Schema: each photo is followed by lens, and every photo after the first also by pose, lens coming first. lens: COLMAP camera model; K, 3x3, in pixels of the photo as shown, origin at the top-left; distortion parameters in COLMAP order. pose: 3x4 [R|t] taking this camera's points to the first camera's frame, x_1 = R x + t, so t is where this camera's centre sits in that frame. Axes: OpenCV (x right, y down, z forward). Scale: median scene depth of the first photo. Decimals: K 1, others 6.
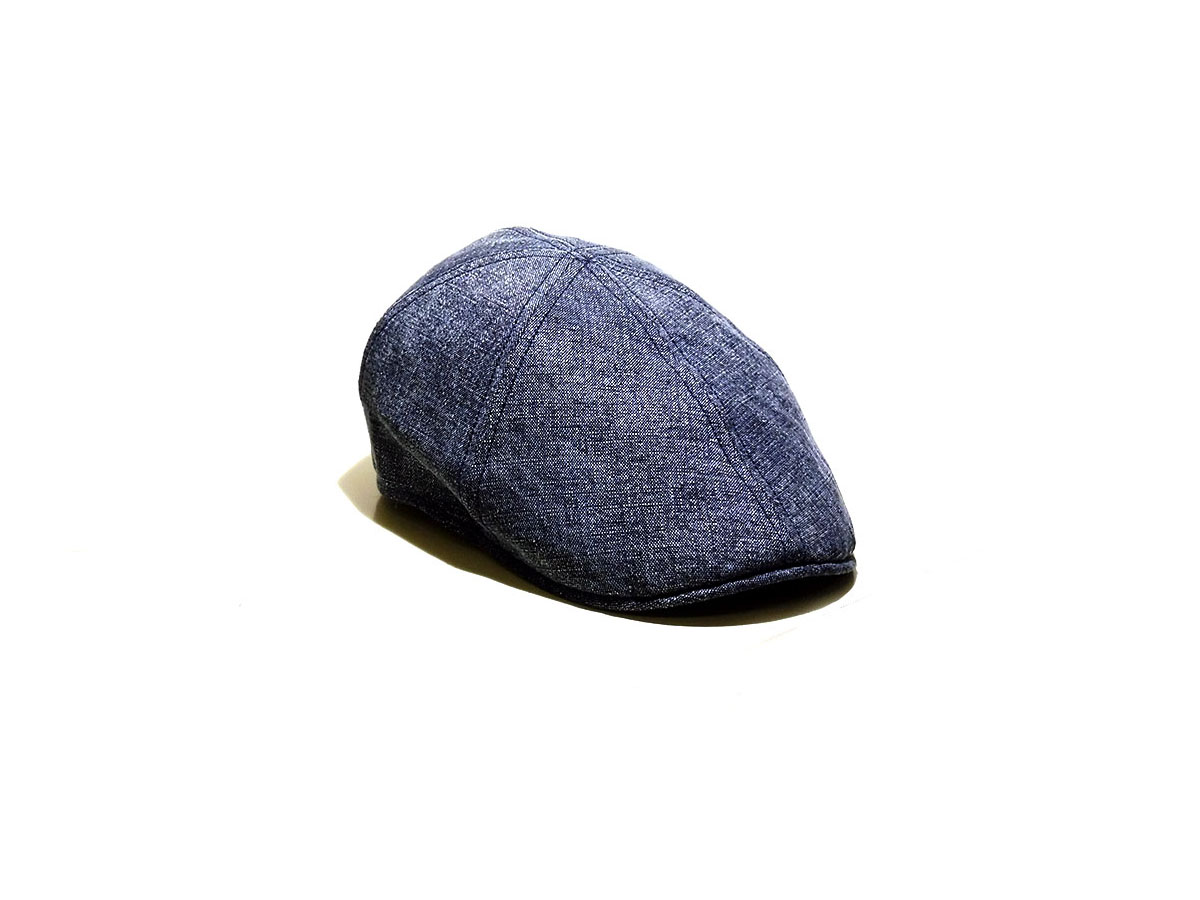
lens RADIAL K [[2139.3, 0, 600.0], [0, 2139.3, 450.0], [0, 0, 1]] dist [0.007154, -0.093803]
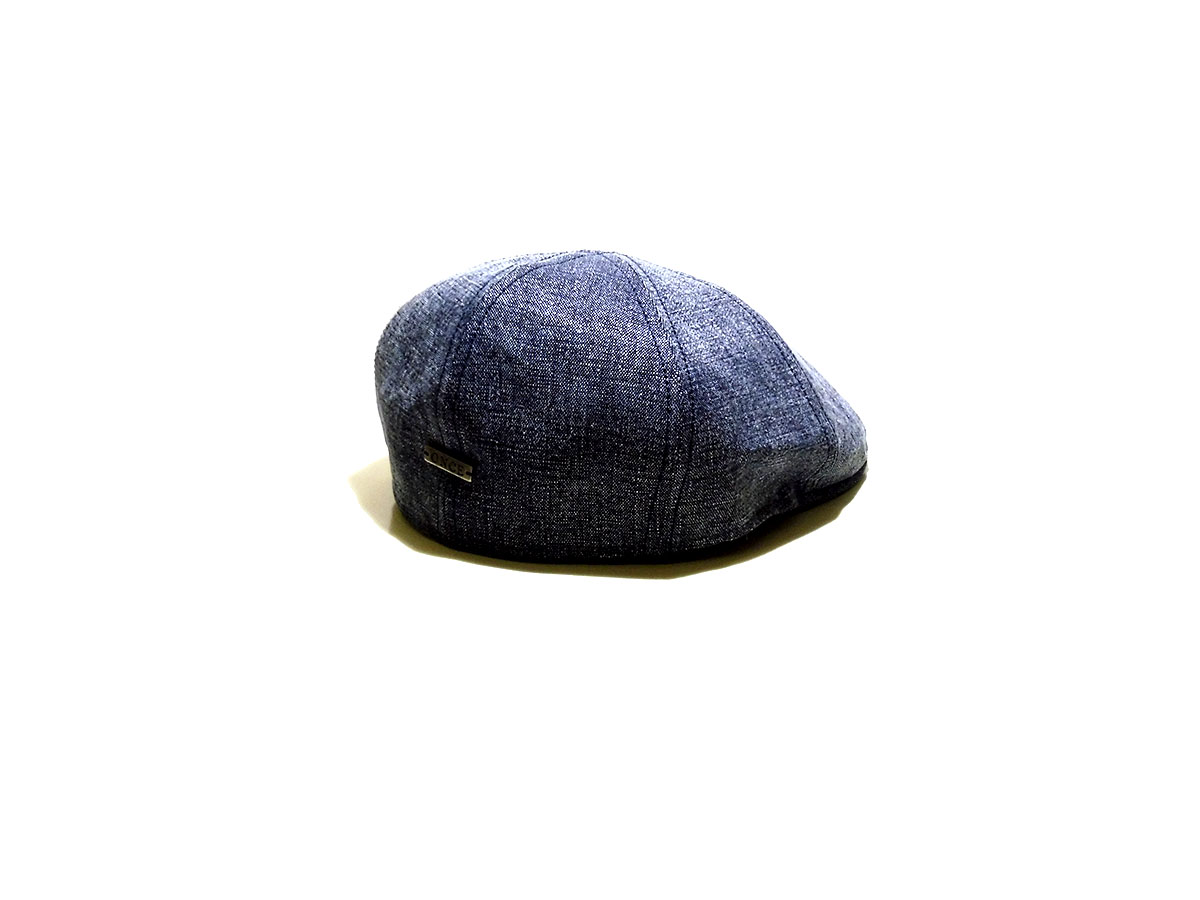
lens RADIAL K [[2139.3, 0, 600.0], [0, 2139.3, 450.0], [0, 0, 1]] dist [0.007154, -0.093803]
pose [[-0.235361, -0.369289, 0.899017, -0.978544], [0.273333, 0.862518, 0.425854, -0.457264], [-0.932681, 0.345960, -0.102064, 1.214769]]
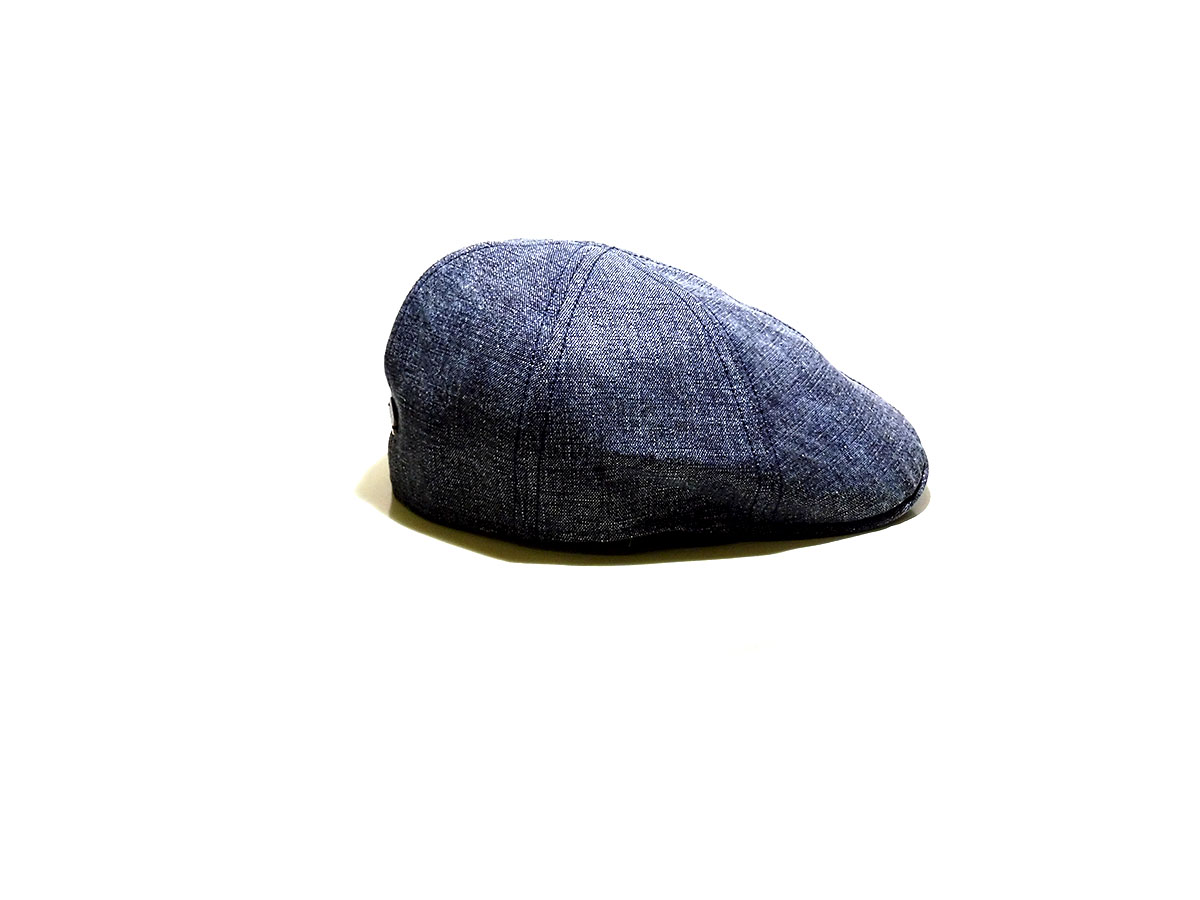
lens RADIAL K [[2139.3, 0, 600.0], [0, 2139.3, 450.0], [0, 0, 1]] dist [0.007154, -0.093803]
pose [[0.365122, -0.335861, 0.868265, -0.958476], [0.287630, 0.927723, 0.237907, -0.254569], [-0.885412, 0.162874, 0.435336, 0.631637]]
